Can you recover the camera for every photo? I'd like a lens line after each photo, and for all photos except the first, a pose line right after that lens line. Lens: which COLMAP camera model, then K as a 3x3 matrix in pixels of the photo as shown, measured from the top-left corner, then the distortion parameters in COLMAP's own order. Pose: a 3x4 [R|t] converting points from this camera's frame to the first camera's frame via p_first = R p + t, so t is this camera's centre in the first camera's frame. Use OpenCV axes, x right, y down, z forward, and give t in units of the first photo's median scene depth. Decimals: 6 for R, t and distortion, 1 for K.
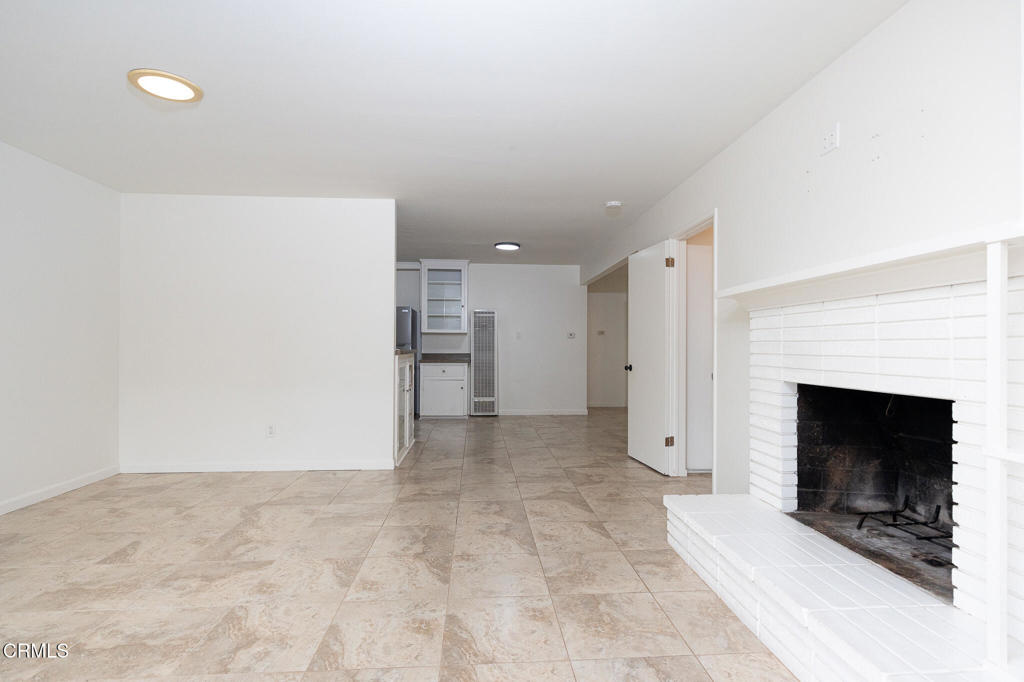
lens RADIAL K [[491.6, 0, 514.3], [0, 491.6, 349.0], [0, 0, 1]] dist [0.003234, -0.000842]
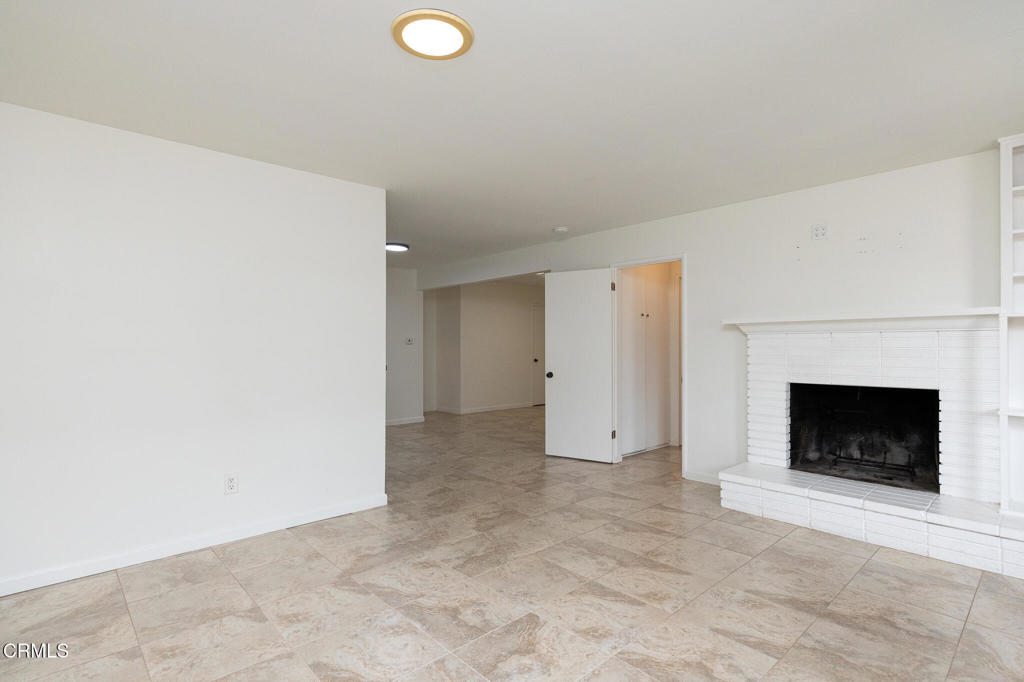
lens RADIAL K [[501.8, 0, 518.7], [0, 501.8, 343.9], [0, 0, 1]] dist [0.006015, -0.001935]
pose [[0.779248, 0.000051, 0.626715, -1.033753], [0.005145, 0.999966, -0.006479, -0.045199], [-0.626694, 0.008274, 0.779221, 0.297097]]
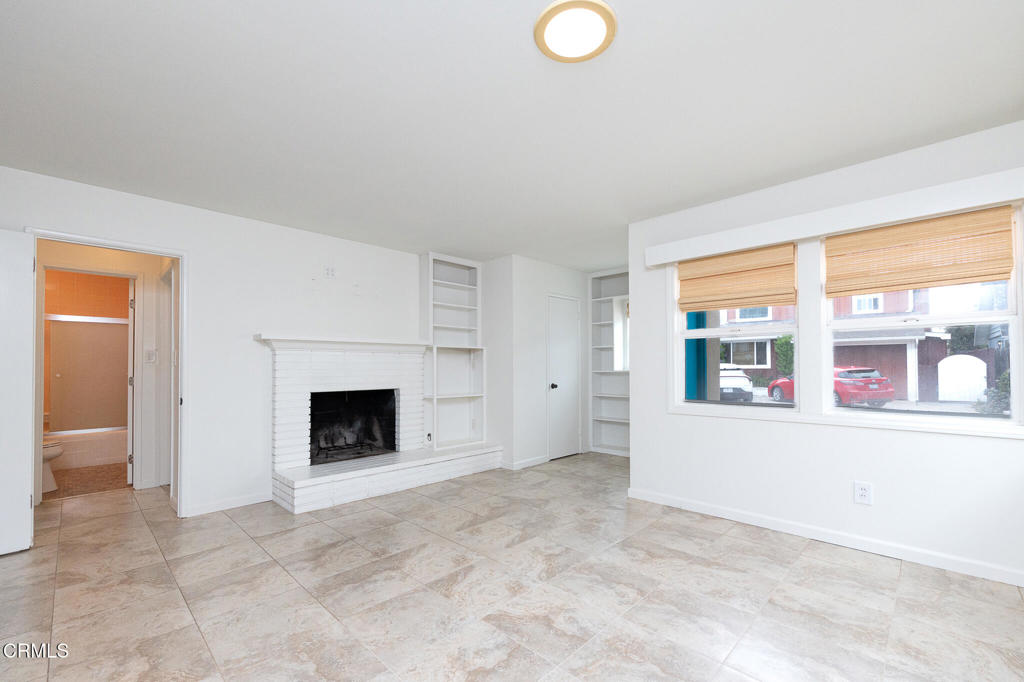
lens RADIAL K [[427.9, 0, 510.8], [0, 427.9, 365.8], [0, 0, 1]] dist [0.003724, -0.000457]
pose [[-0.653212, 0.004257, 0.757163, -1.069615], [0.005050, 0.999986, -0.001265, -0.023819], [-0.757158, 0.002997, -0.653224, 1.415151]]
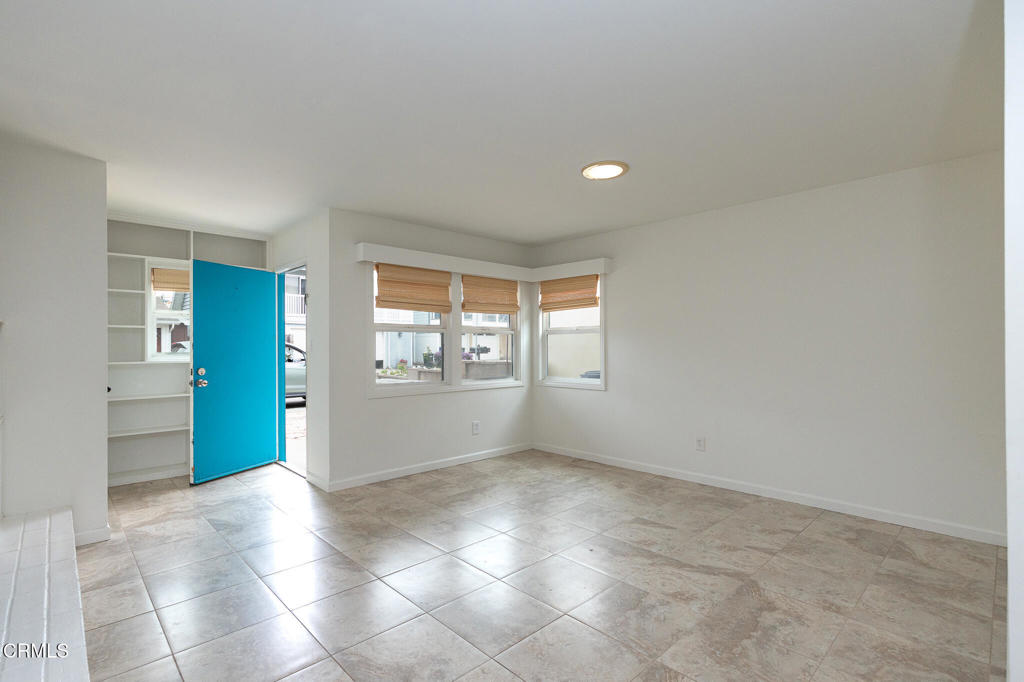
lens RADIAL K [[491.6, 0, 501.7], [0, 491.6, 342.2], [0, 0, 1]] dist [0.003234, -0.000842]
pose [[-0.786362, -0.003238, -0.617757, 0.317580], [0.000905, 0.999979, -0.006394, -0.056944], [0.617765, -0.005587, -0.786343, 1.772780]]
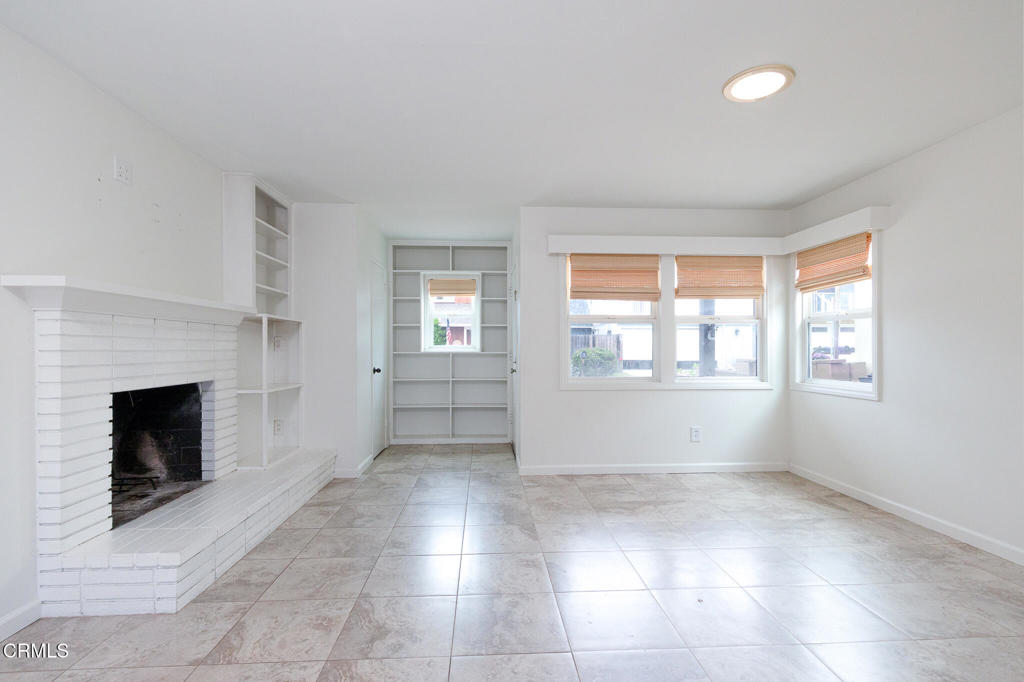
lens RADIAL K [[491.6, 0, 504.4], [0, 491.6, 351.1], [0, 0, 1]] dist [0.003234, -0.000842]
pose [[-0.999246, -0.001442, 0.038789, -0.242221], [-0.001074, 0.999954, 0.009504, -0.024599], [-0.038801, 0.009455, -0.999202, 1.861638]]
